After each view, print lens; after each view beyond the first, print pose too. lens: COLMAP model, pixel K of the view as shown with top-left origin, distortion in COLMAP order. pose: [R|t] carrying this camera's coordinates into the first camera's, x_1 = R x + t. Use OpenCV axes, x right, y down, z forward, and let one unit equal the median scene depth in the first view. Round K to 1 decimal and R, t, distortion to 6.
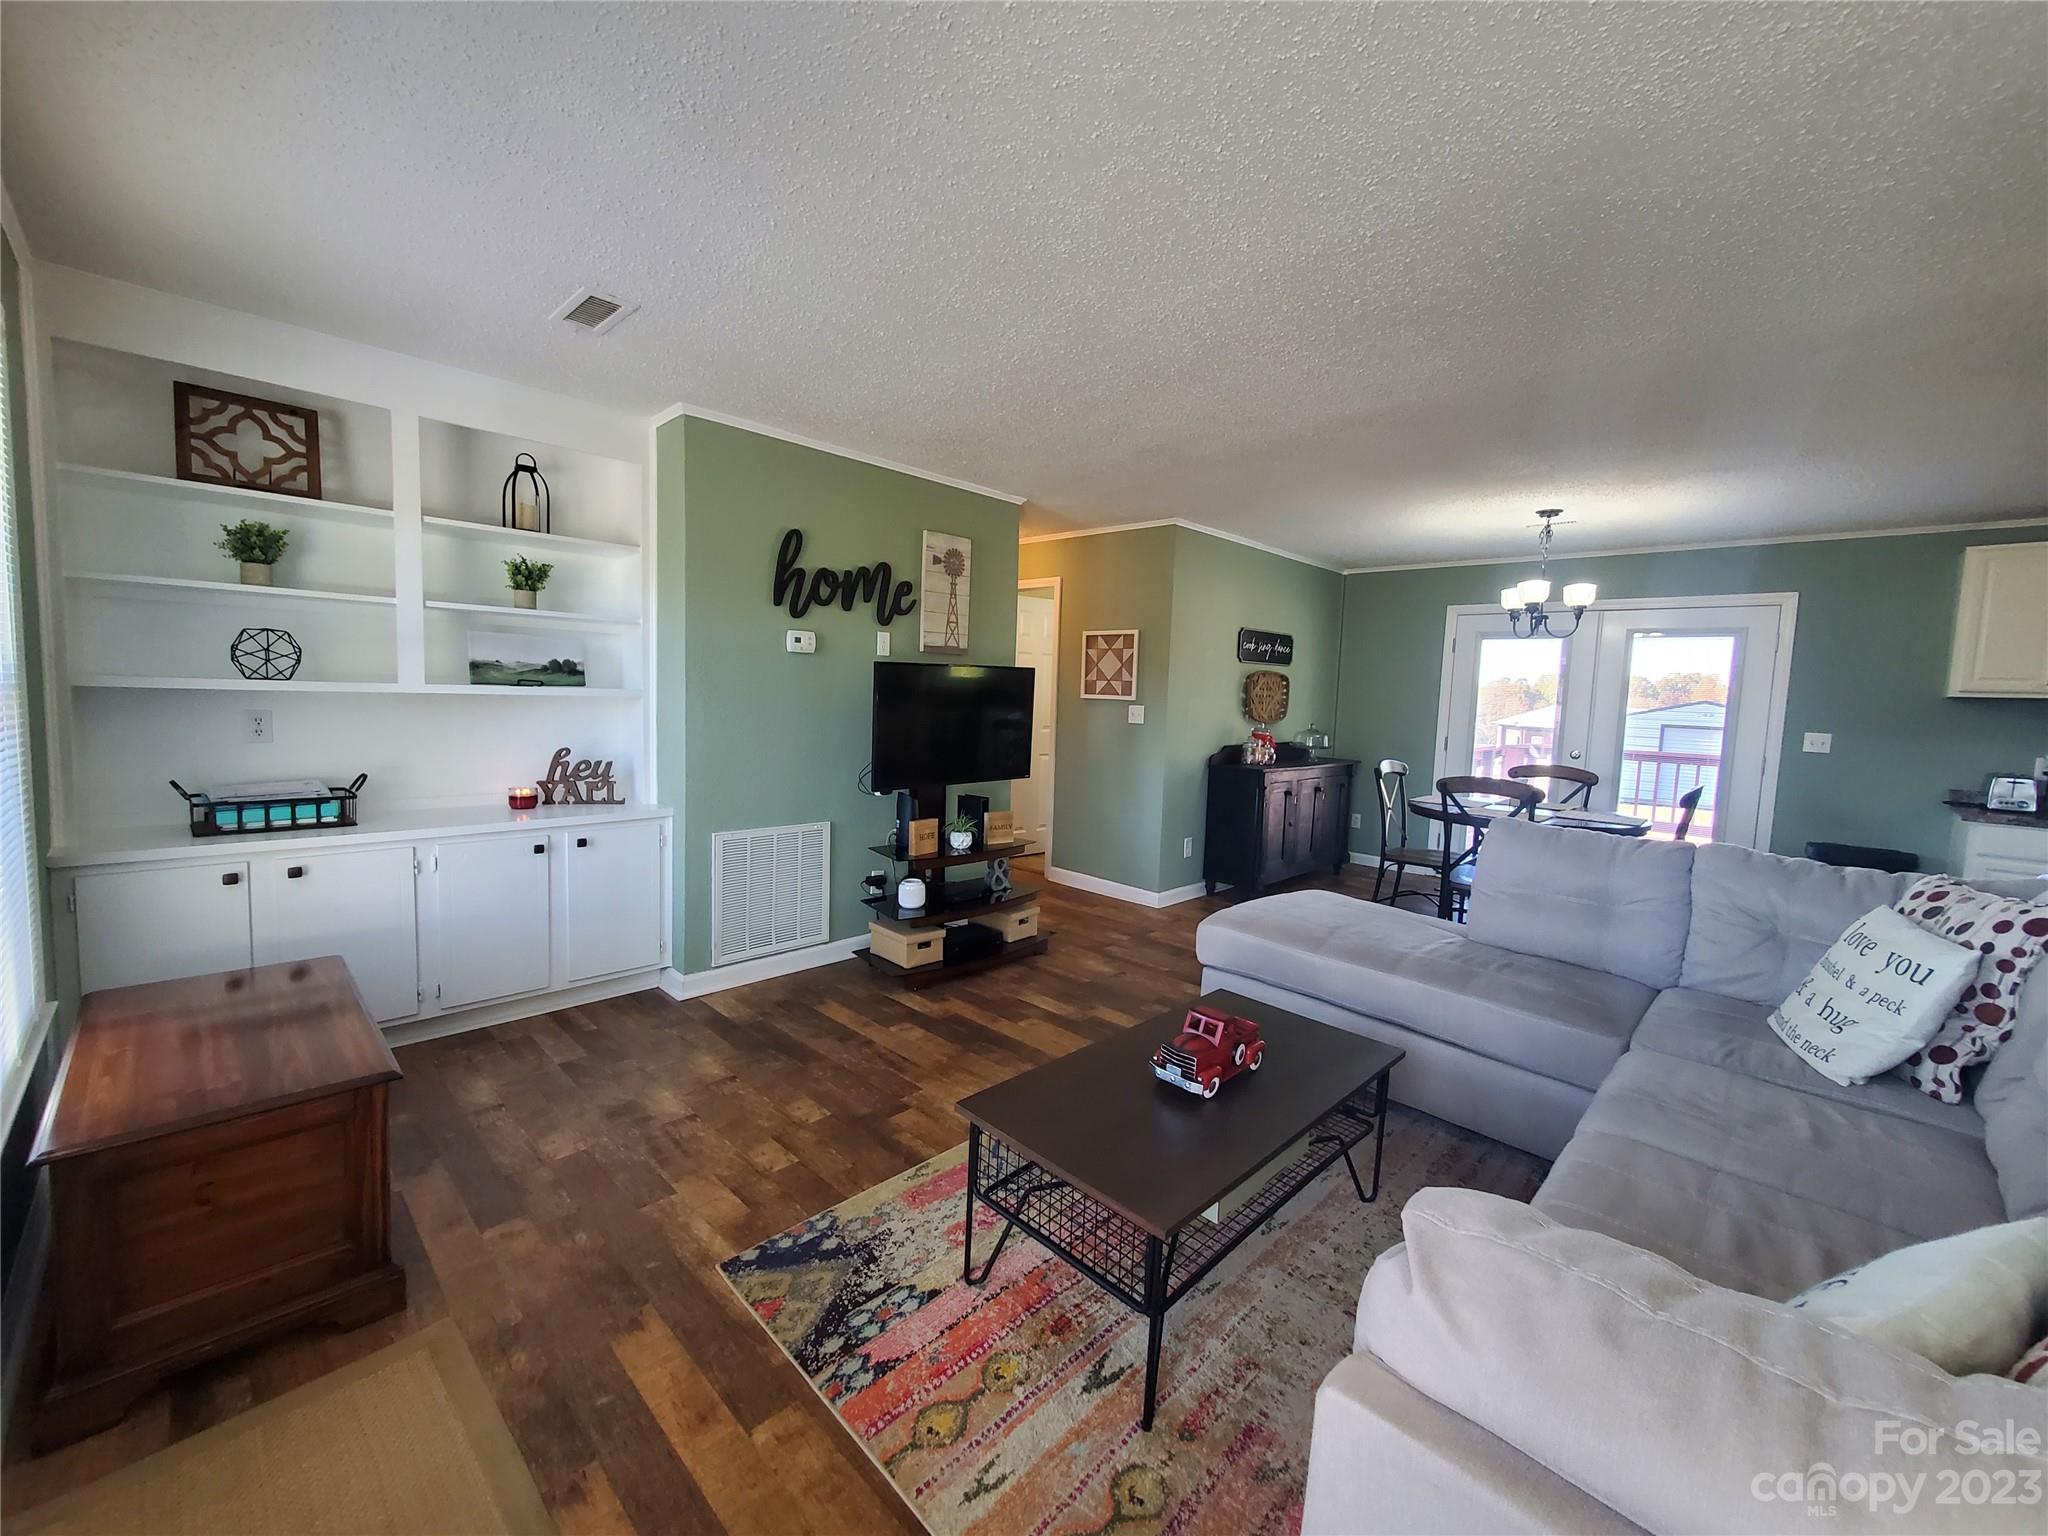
lens RADIAL K [[819.5, 0, 1023.1], [0, 819.5, 765.3], [0, 0, 1]] dist [0.000346, 0.000017]
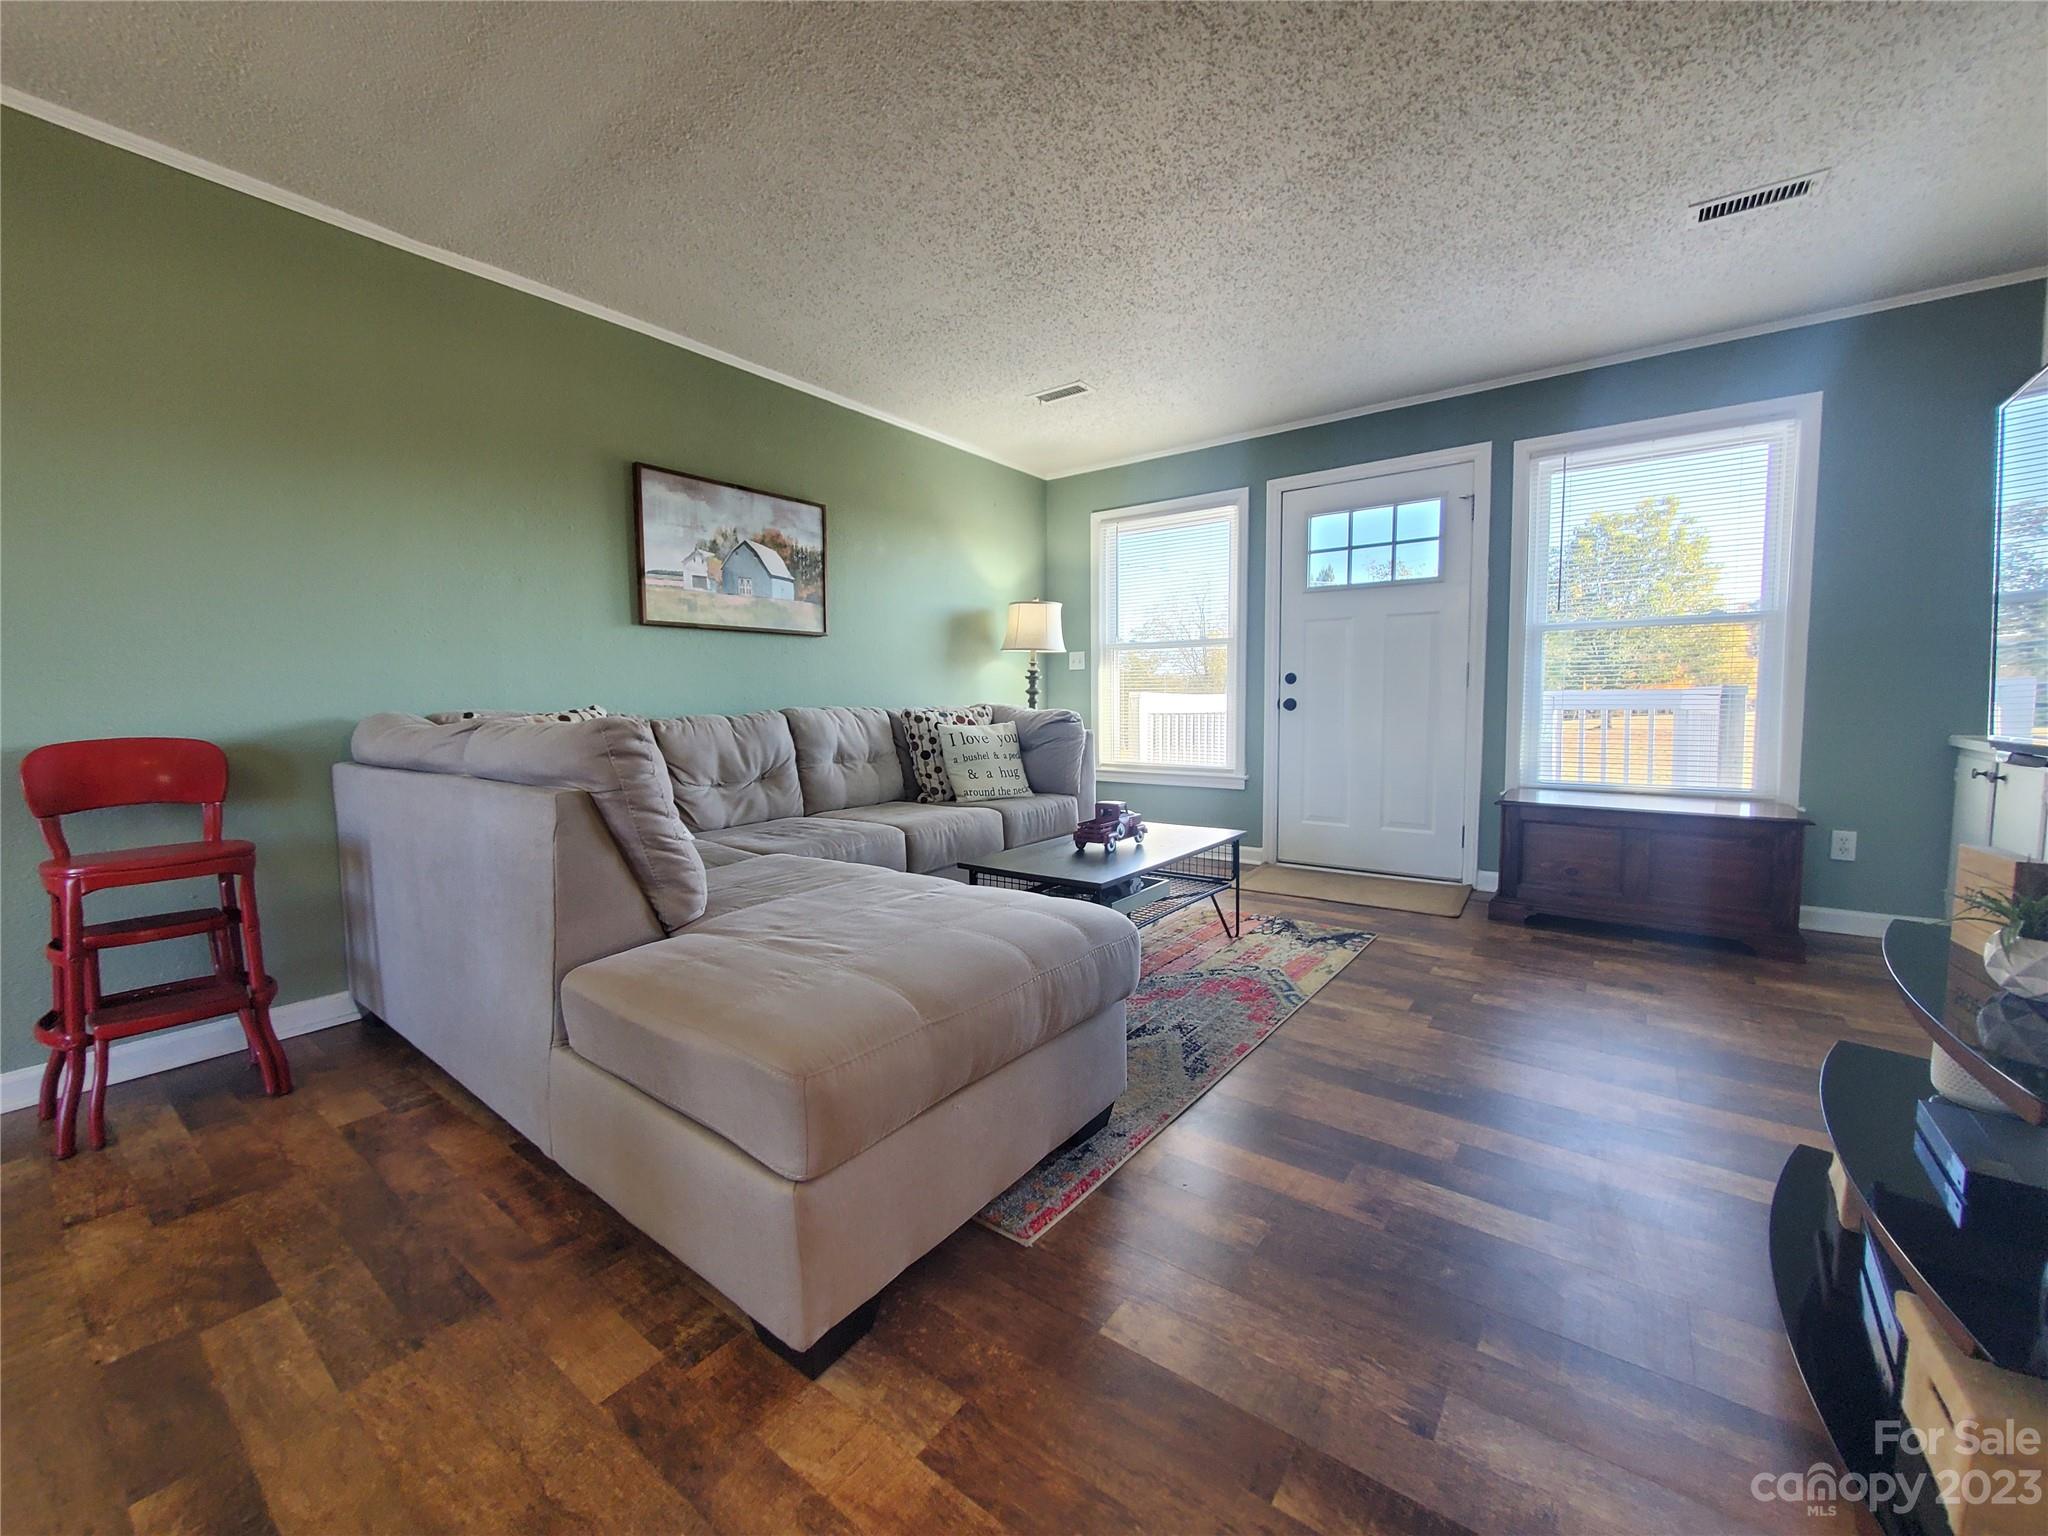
lens RADIAL K [[819.5, 0, 1024.0], [0, 819.5, 765.9], [0, 0, 1]] dist [0.000346, 0.000017]
pose [[-0.992138, -0.015208, -0.124219, 0.570258], [-0.034638, 0.987181, 0.155798, 0.001247], [0.120257, 0.158876, -0.979947, 2.417206]]
